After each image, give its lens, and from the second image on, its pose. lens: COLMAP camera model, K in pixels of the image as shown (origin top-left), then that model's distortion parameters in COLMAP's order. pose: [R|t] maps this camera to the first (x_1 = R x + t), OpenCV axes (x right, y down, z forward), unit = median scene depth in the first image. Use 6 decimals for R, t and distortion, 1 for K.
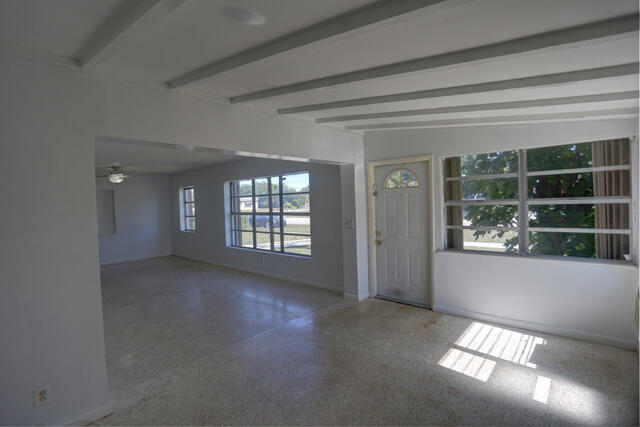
lens RADIAL K [[311.1, 0, 320.8], [0, 311.1, 207.1], [0, 0, 1]] dist [-0.079331, 0.032718]
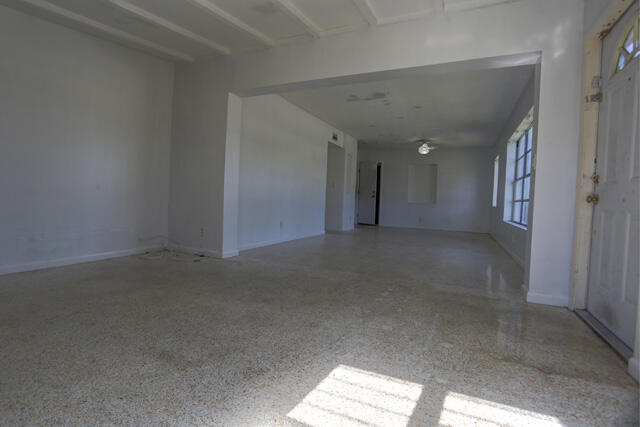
lens RADIAL K [[311.1, 0, 320.8], [0, 311.1, 207.1], [0, 0, 1]] dist [-0.079331, 0.032718]
pose [[0.277093, 0.062711, -0.958795, 0.669885], [-0.065270, 0.996791, 0.046333, 0.176219], [0.958624, 0.049742, 0.280297, 0.628548]]
